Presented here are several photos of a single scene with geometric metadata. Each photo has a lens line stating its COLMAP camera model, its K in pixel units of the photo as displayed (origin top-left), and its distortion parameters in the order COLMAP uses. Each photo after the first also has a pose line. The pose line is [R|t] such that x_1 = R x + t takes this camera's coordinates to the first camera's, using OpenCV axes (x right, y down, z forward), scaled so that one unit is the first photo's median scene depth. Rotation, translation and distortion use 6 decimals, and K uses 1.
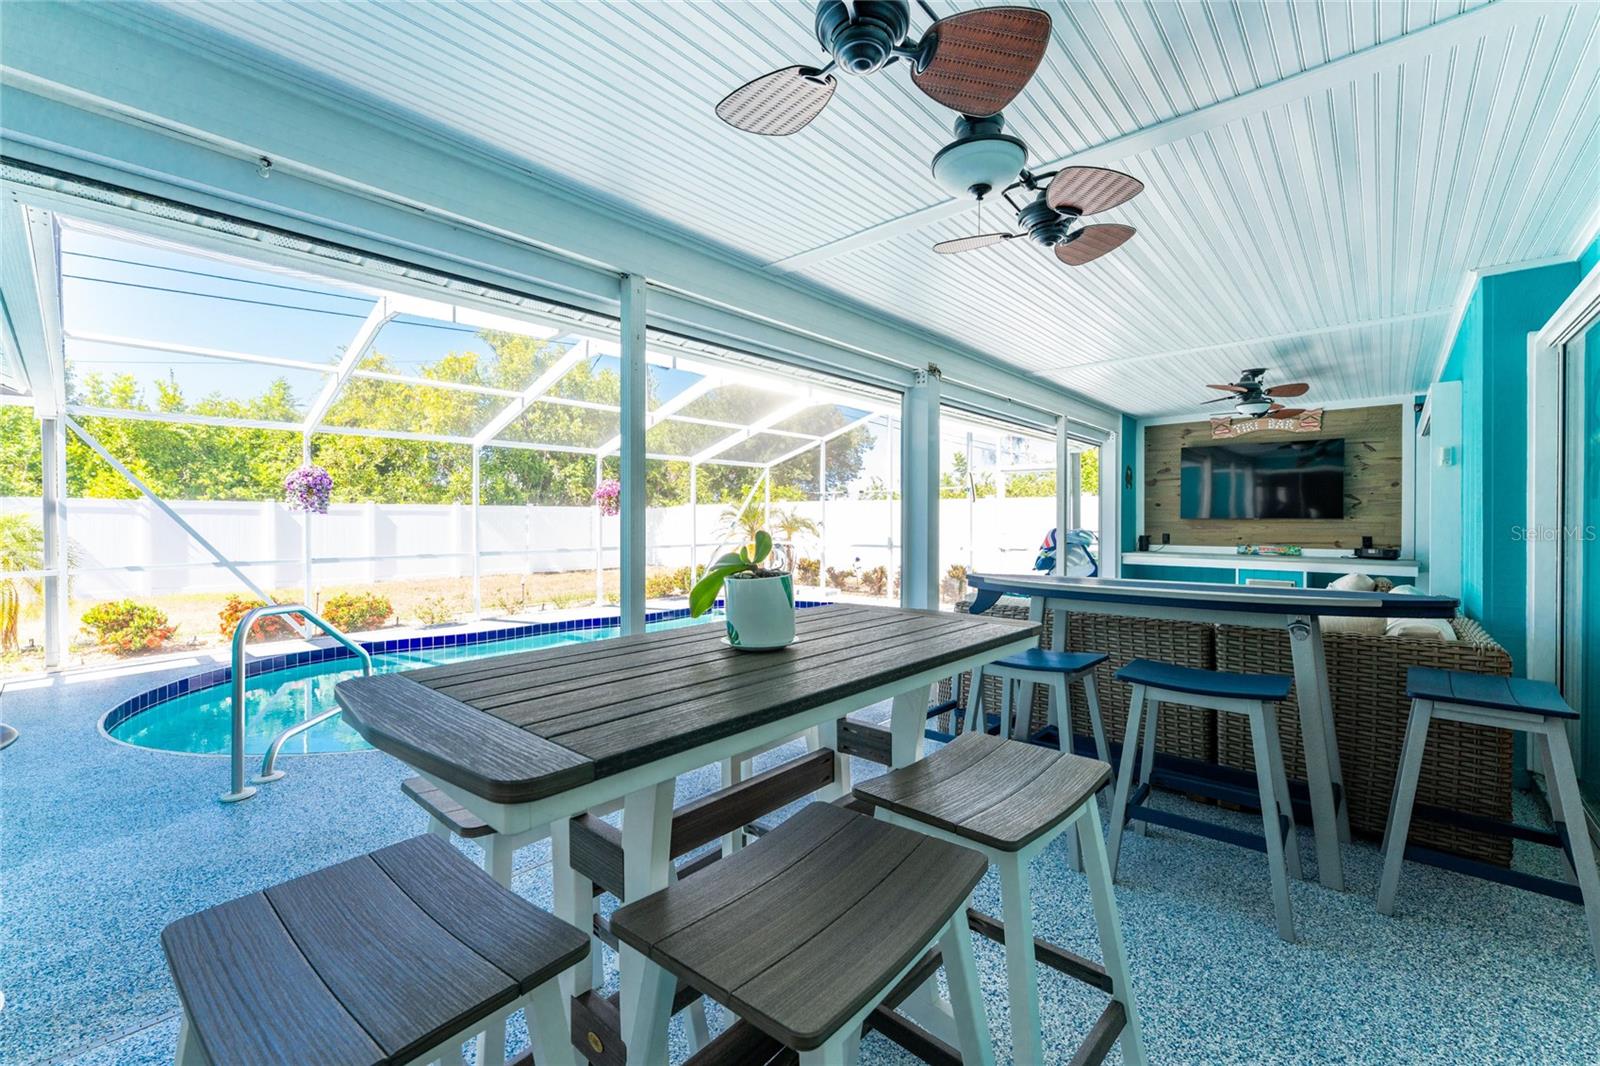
lens RADIAL K [[656.1, 0, 798.7], [0, 656.1, 523.9], [0, 0, 1]] dist [0.000826, -0.001026]
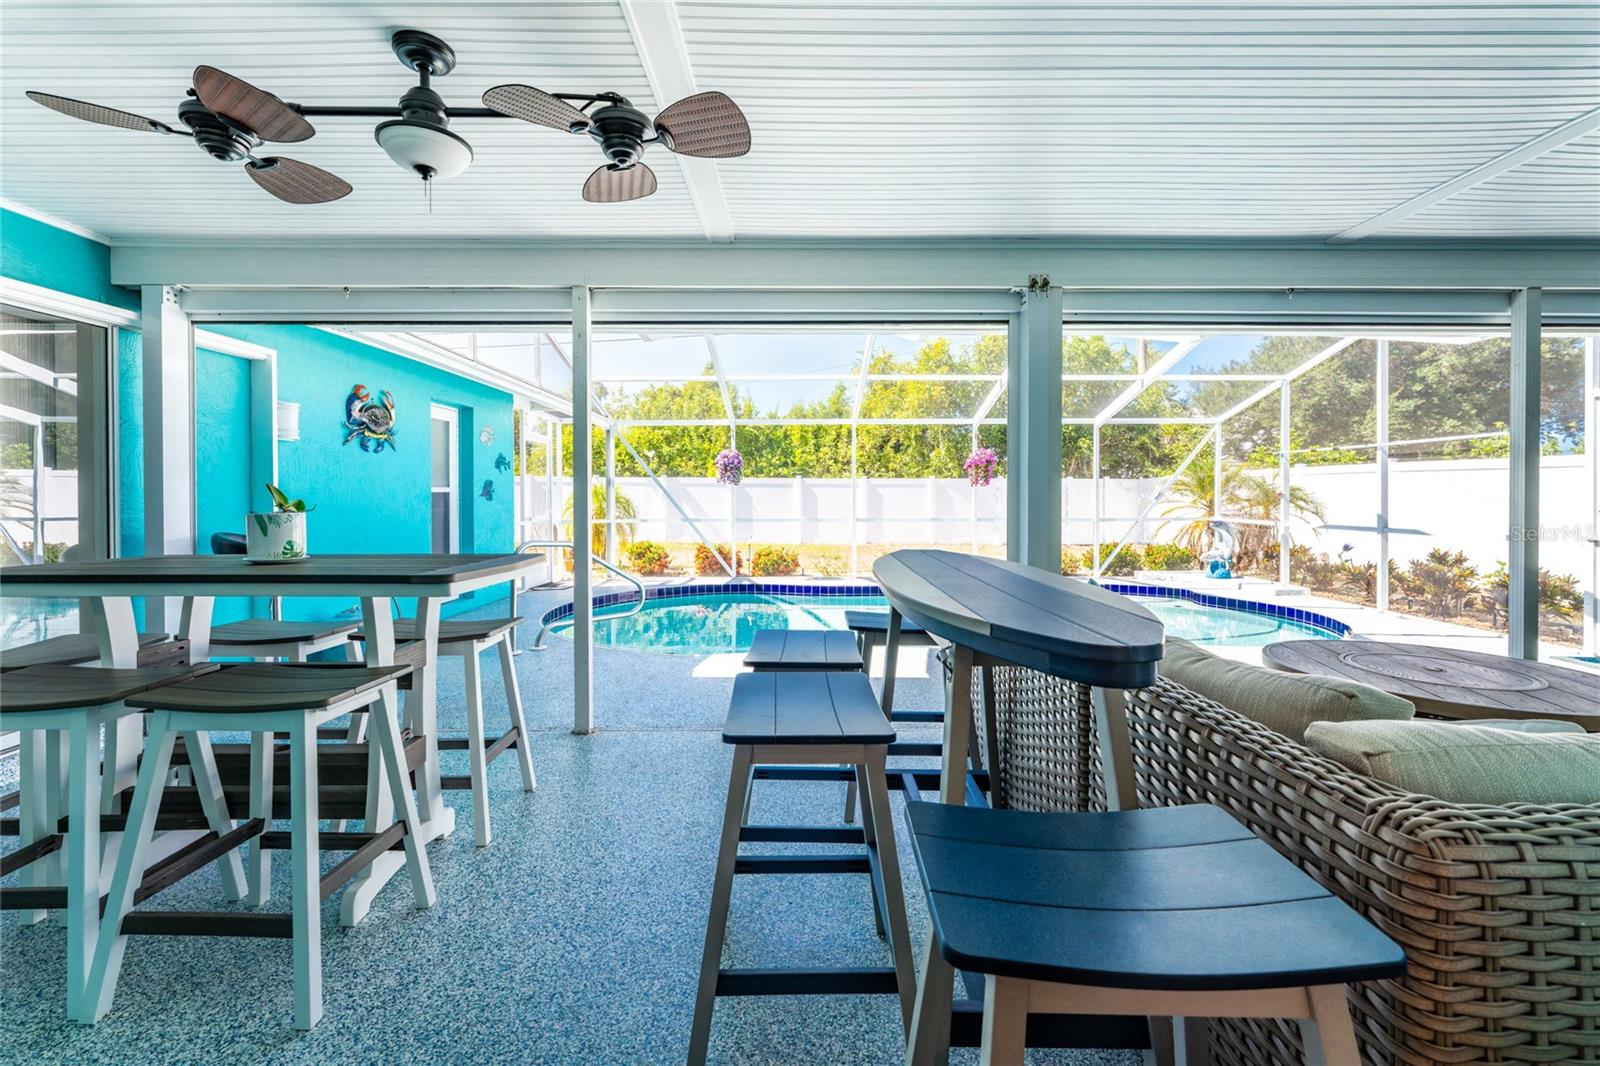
lens RADIAL K [[656.1, 0, 796.4], [0, 656.1, 495.6], [0, 0, 1]] dist [0.000826, -0.001026]
pose [[0.671909, 0.003477, -0.740626, 0.345839], [-0.006050, 0.999981, -0.000794, 0.005956], [0.740609, 0.005015, 0.671917, 0.173483]]
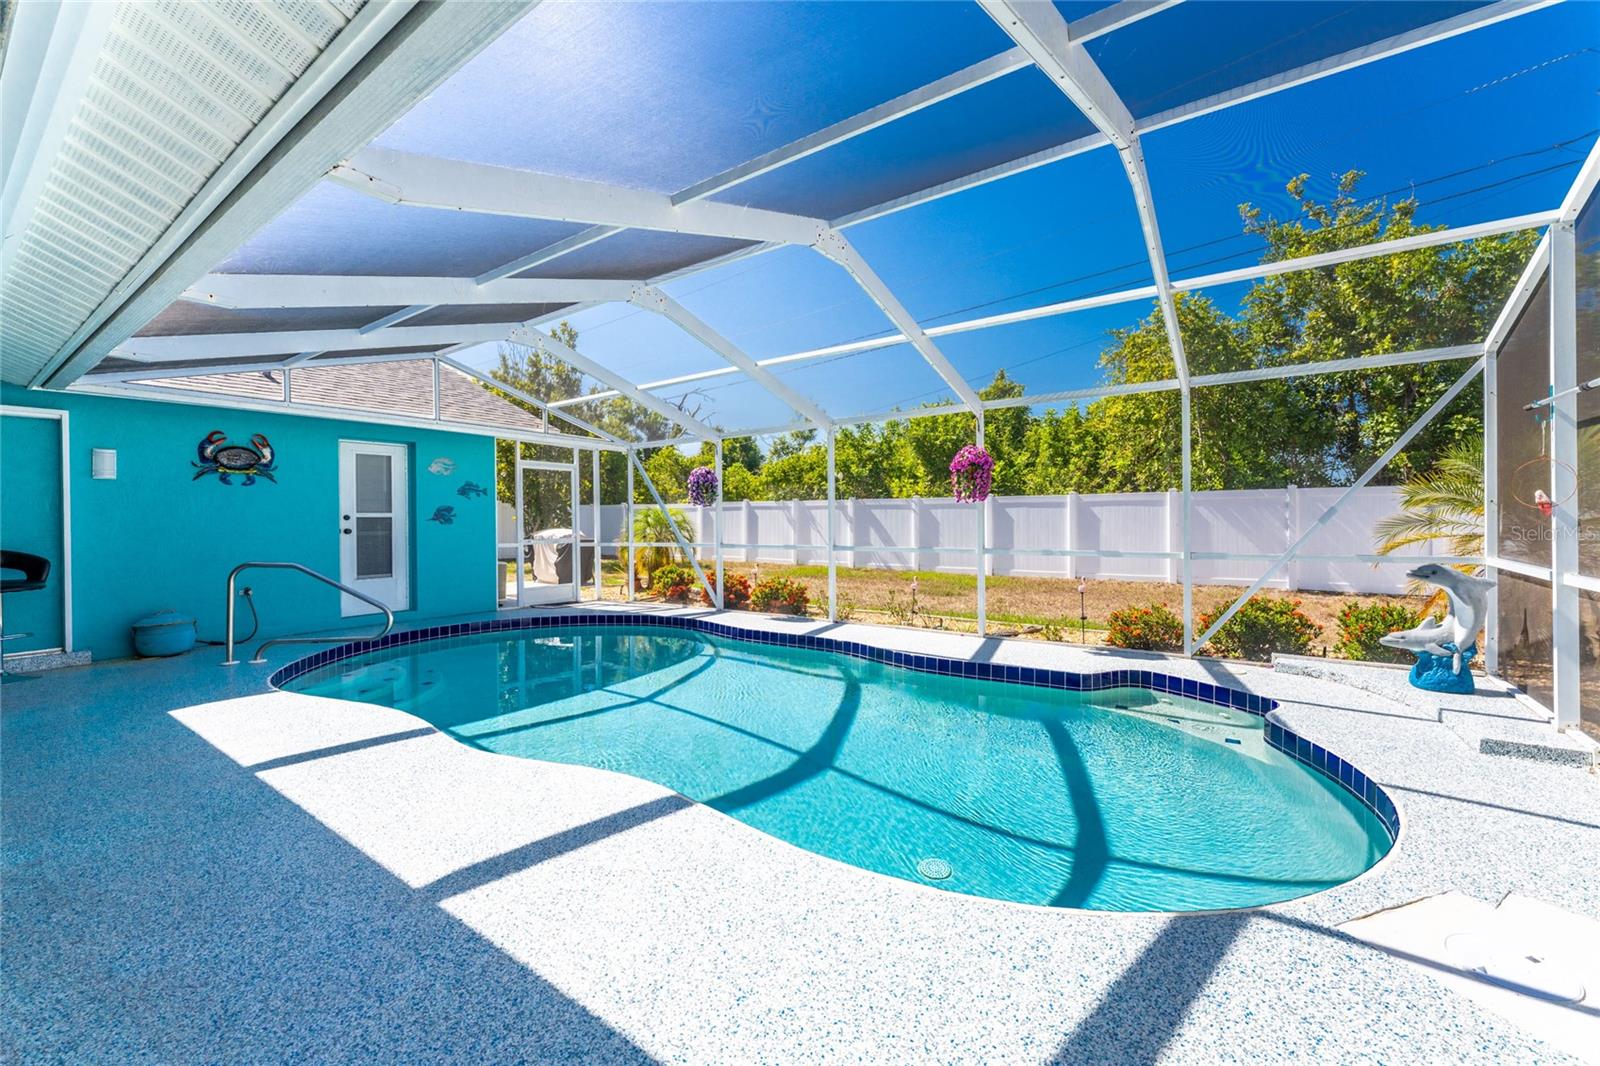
lens RADIAL K [[656.1, 0, 756.7], [0, 656.1, 516.4], [0, 0, 1]] dist [0.000826, -0.001026]
pose [[0.106285, -0.003611, -0.994329, 0.457869], [0.001214, 0.999993, -0.003502, 0.006257], [0.994335, -0.000835, 0.106288, 0.954247]]
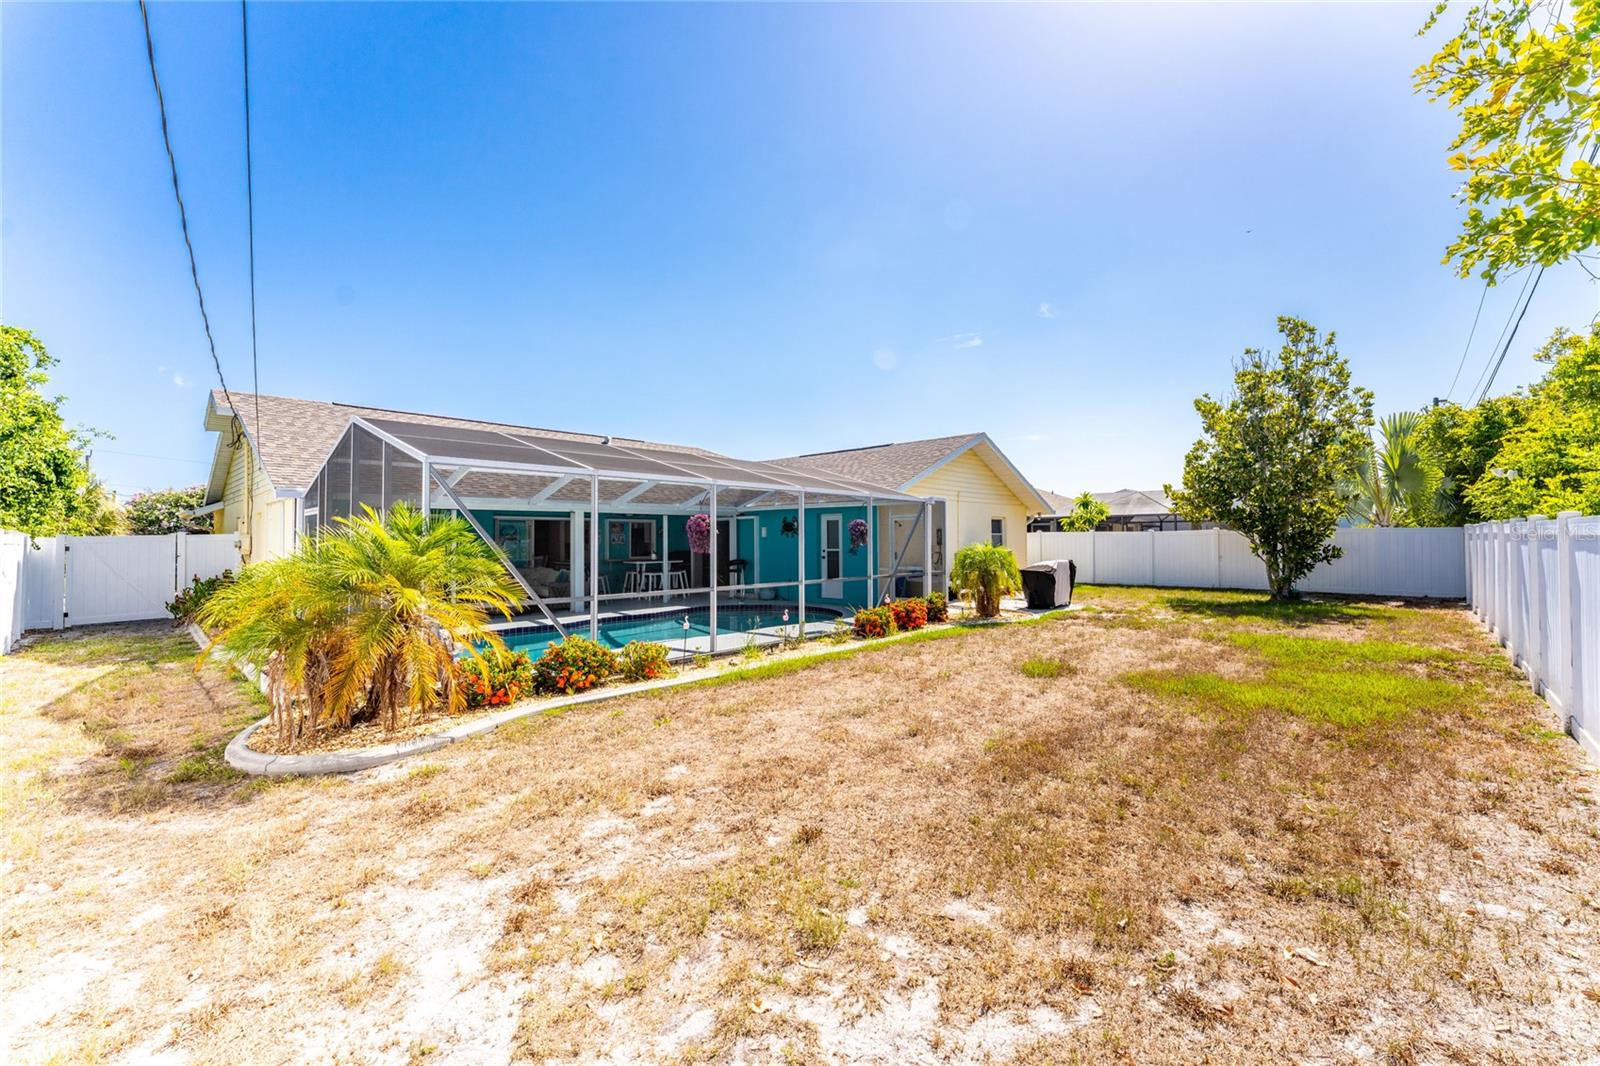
lens RADIAL K [[656.1, 0, 786.5], [0, 656.1, 529.0], [0, 0, 1]] dist [0.000826, -0.001026]
pose [[-0.999341, 0.003341, 0.036143, -0.618773], [0.002979, 0.999945, -0.010070, -0.049155], [-0.036175, -0.009956, -0.999296, 2.658320]]
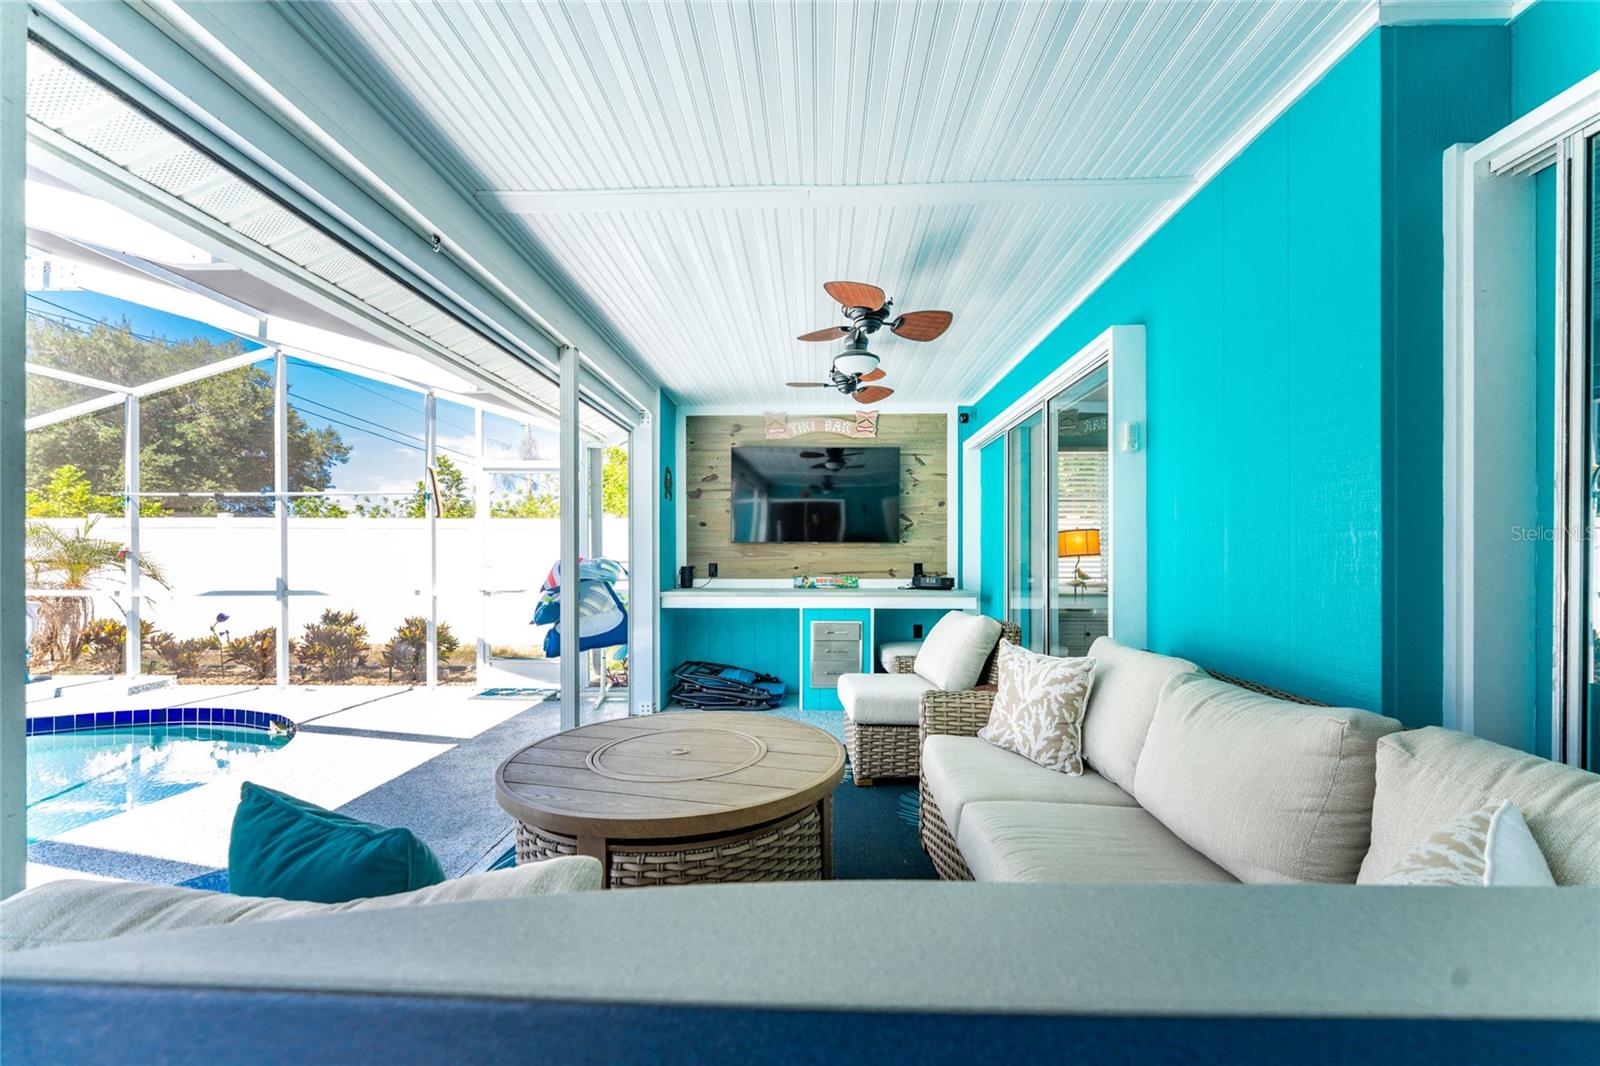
lens RADIAL K [[656.1, 0, 812.9], [0, 656.1, 557.4], [0, 0, 1]] dist [0.000826, -0.001026]
pose [[0.754666, -0.007396, 0.656067, 0.169215], [0.007754, 0.999967, 0.002354, 0.008060], [-0.656063, 0.003311, 0.754699, 0.392294]]
